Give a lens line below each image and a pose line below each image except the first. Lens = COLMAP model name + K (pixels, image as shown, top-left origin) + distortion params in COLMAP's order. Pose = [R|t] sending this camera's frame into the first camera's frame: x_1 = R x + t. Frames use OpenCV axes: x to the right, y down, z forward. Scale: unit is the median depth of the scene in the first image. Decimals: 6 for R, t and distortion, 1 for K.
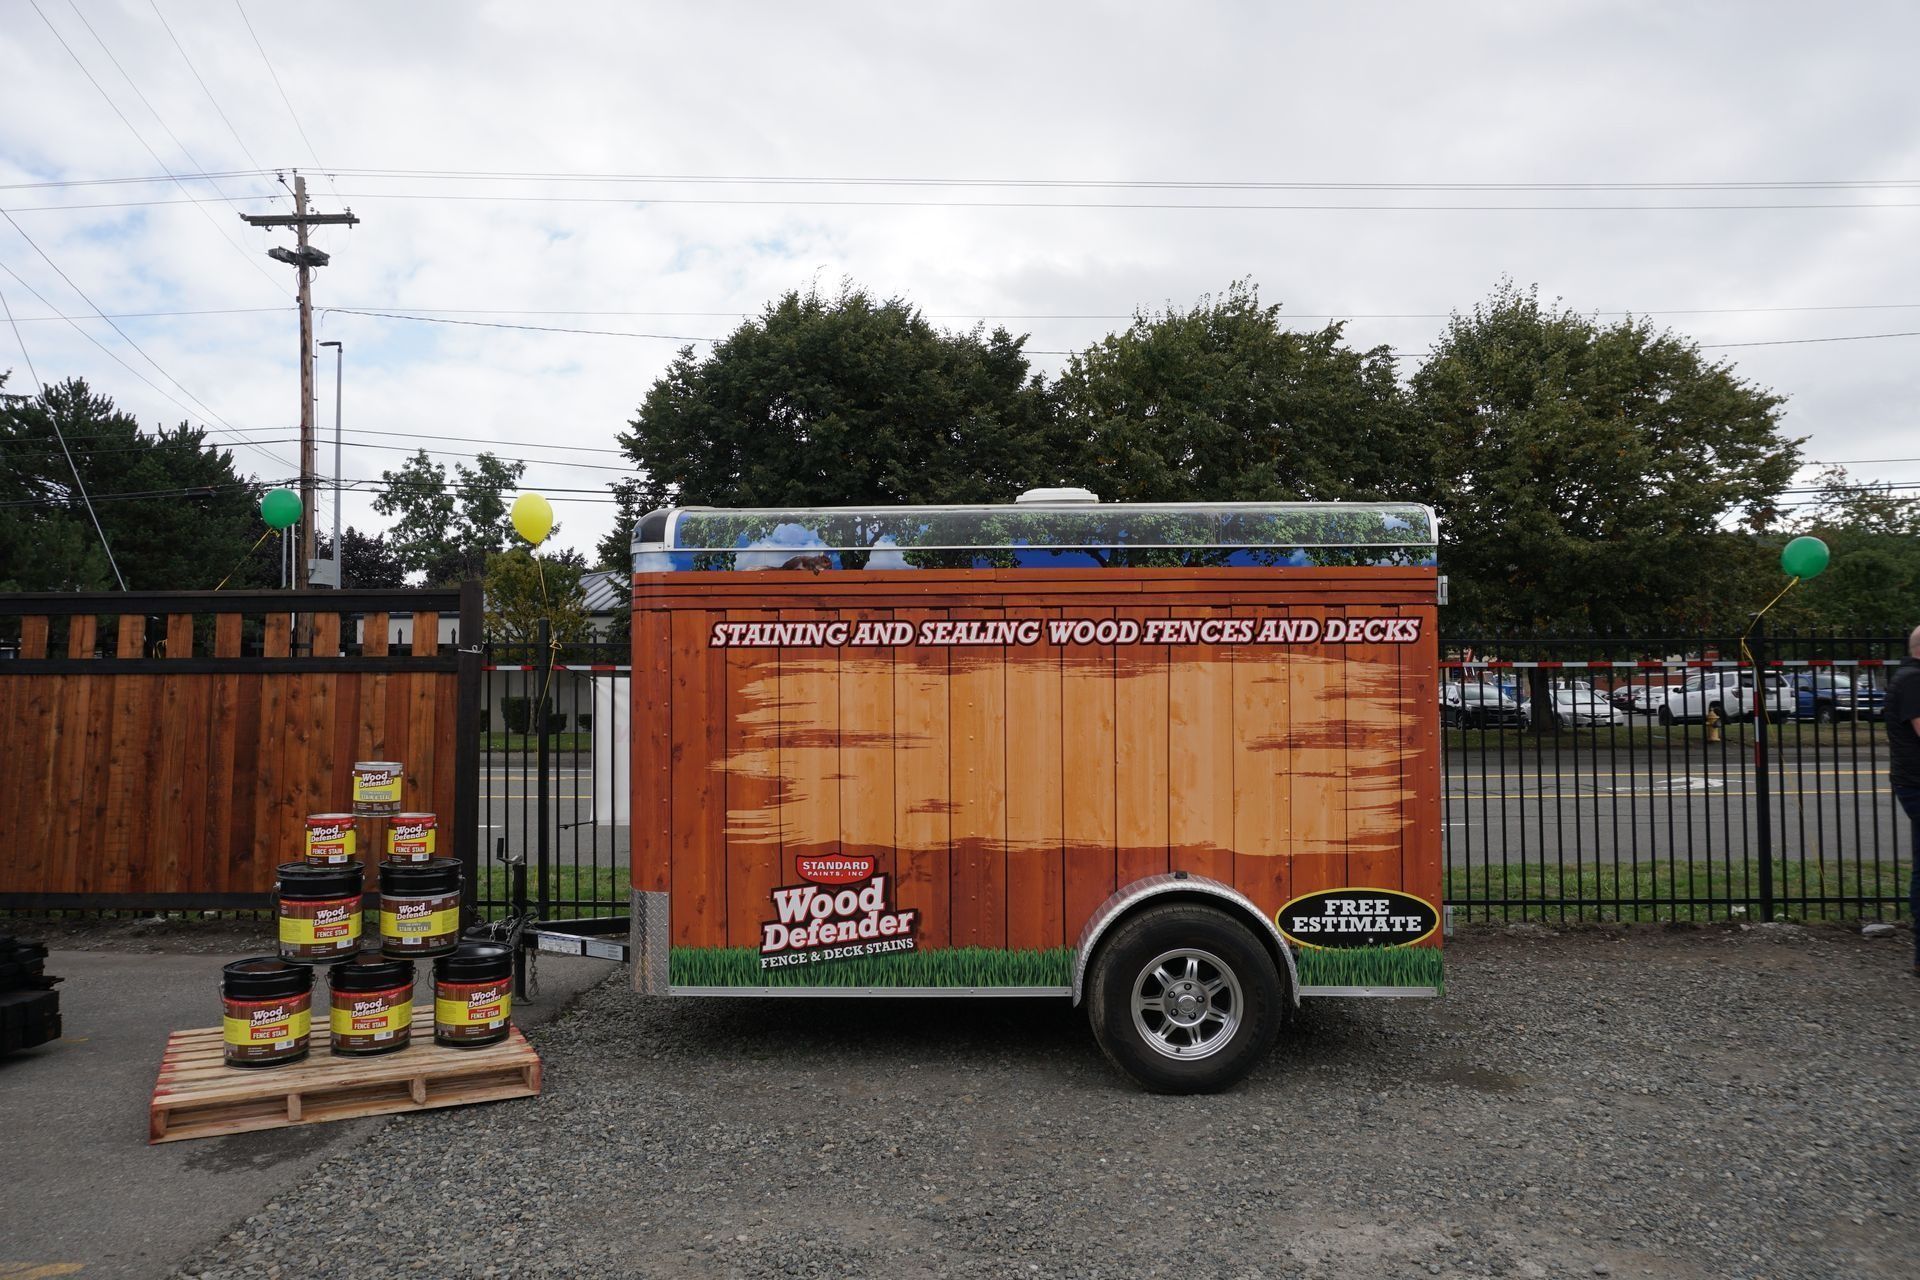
lens RADIAL K [[1283.2, 0, 873.2], [0, 1283.2, 650.8], [0, 0, 1]] dist [-0.037642, 0.035145]
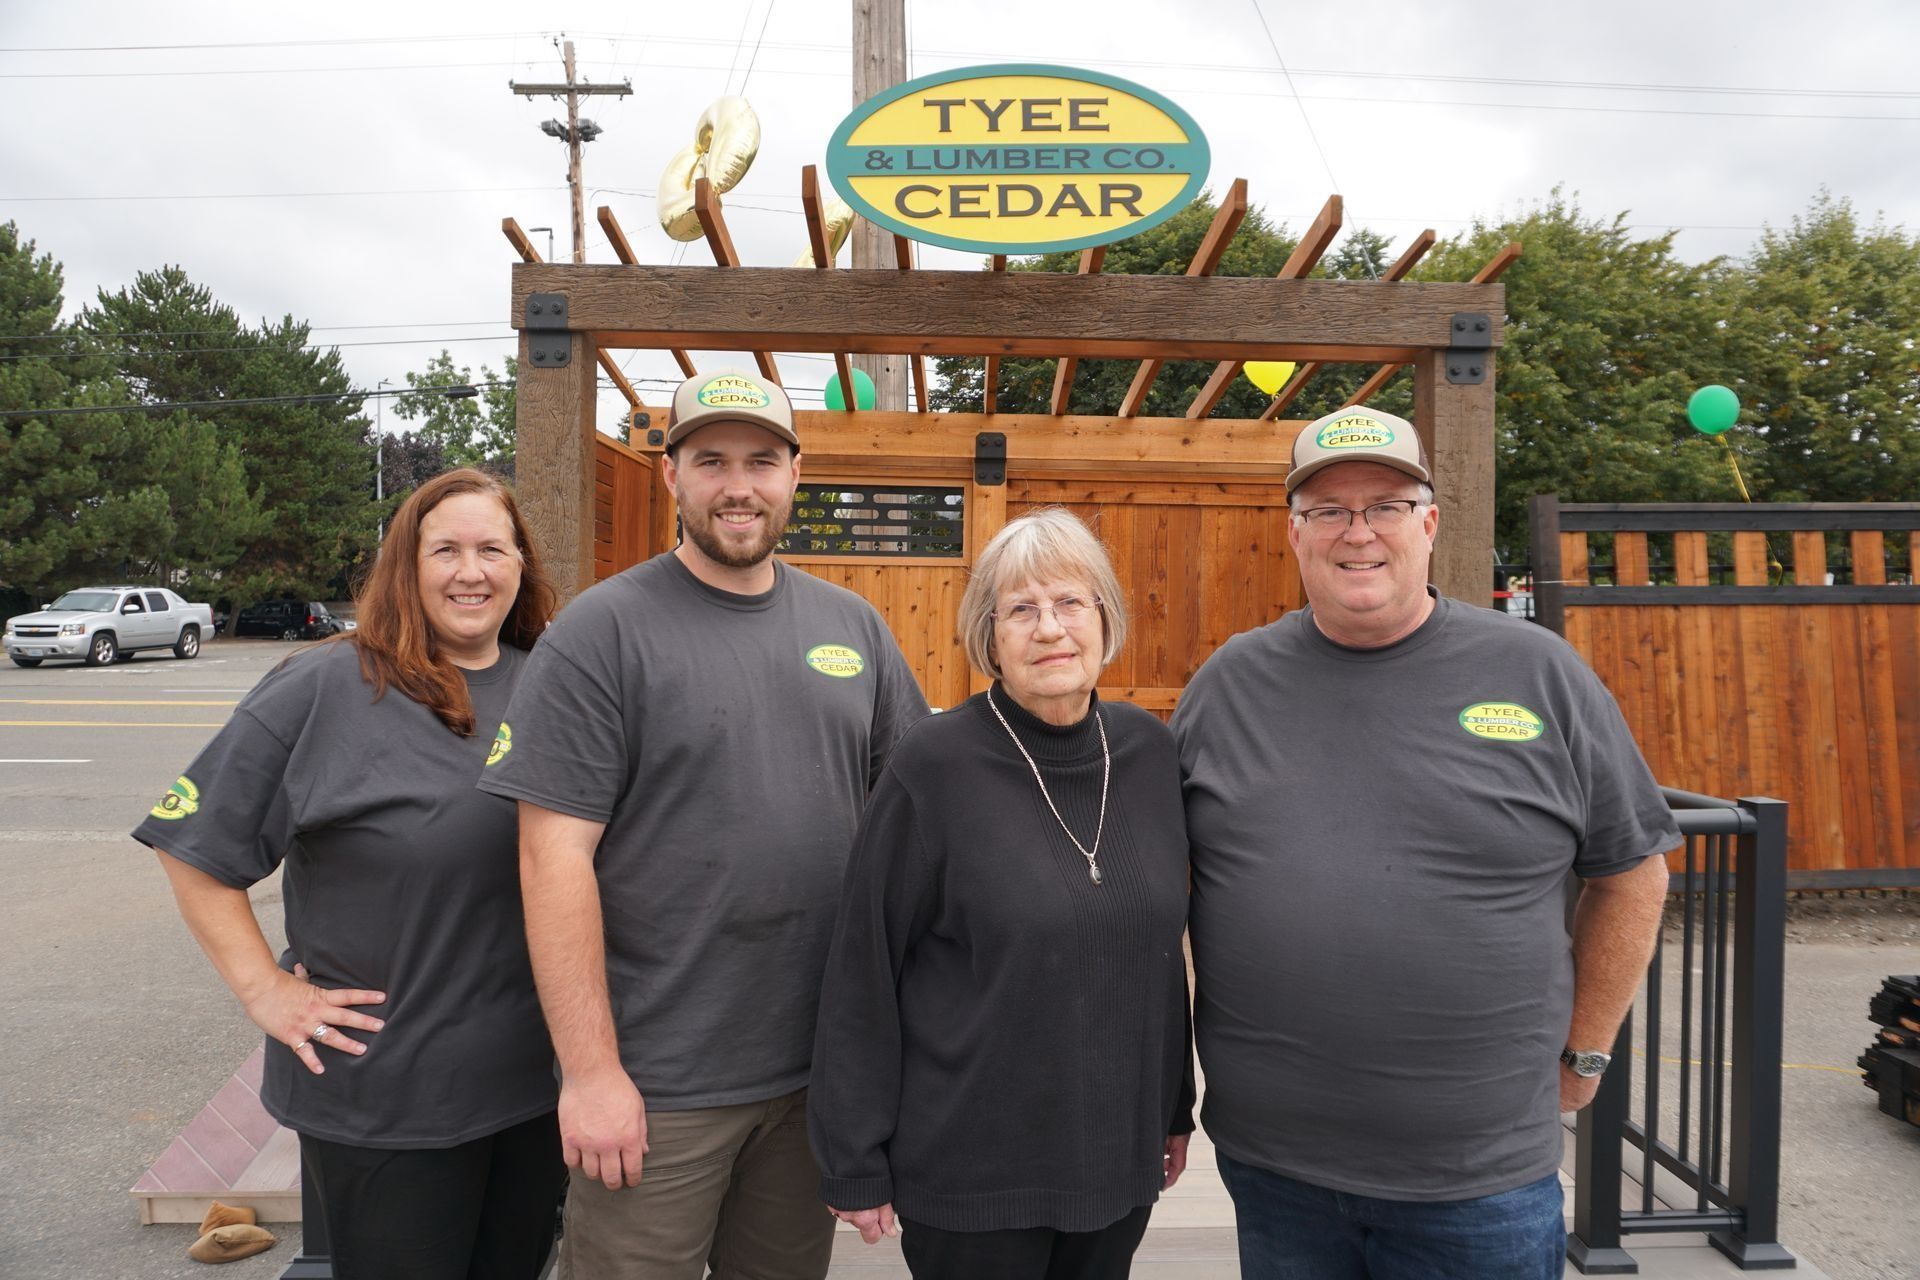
lens RADIAL K [[1283.2, 0, 958.4], [0, 1283.2, 631.3], [0, 0, 1]] dist [-0.037642, 0.035145]
pose [[0.996261, -0.003136, 0.086342, -1.164004], [-0.001530, 0.998544, 0.053918, -0.007846], [-0.086385, -0.053849, 0.994805, 0.230524]]
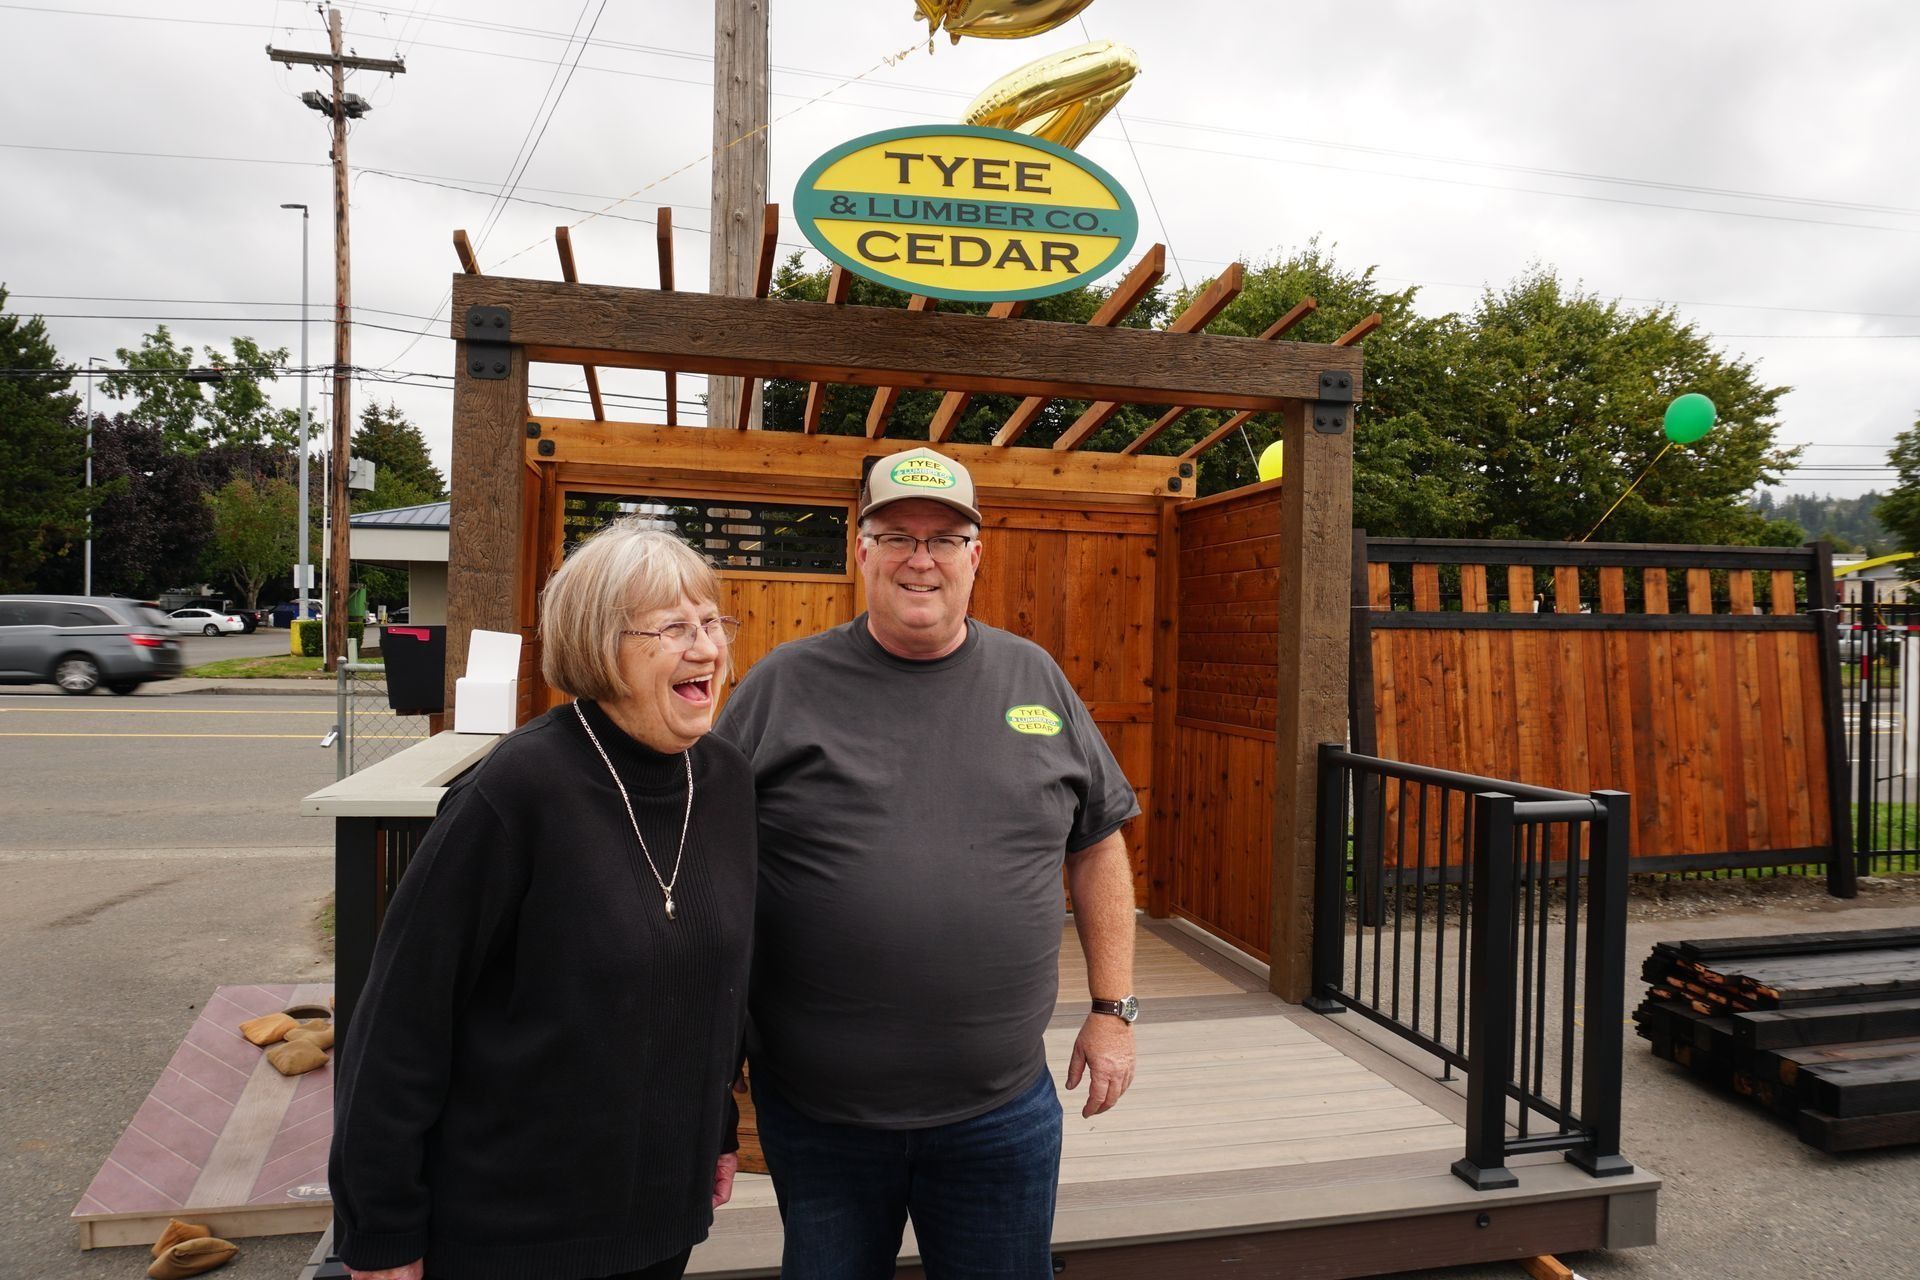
lens RADIAL K [[1283.2, 0, 957.4], [0, 1283.2, 634.5], [0, 0, 1]] dist [-0.037642, 0.035145]
pose [[0.963930, 0.011510, 0.265906, -1.235222], [-0.024541, 0.998652, 0.045737, -0.010726], [-0.265021, -0.050613, 0.962913, 0.206704]]
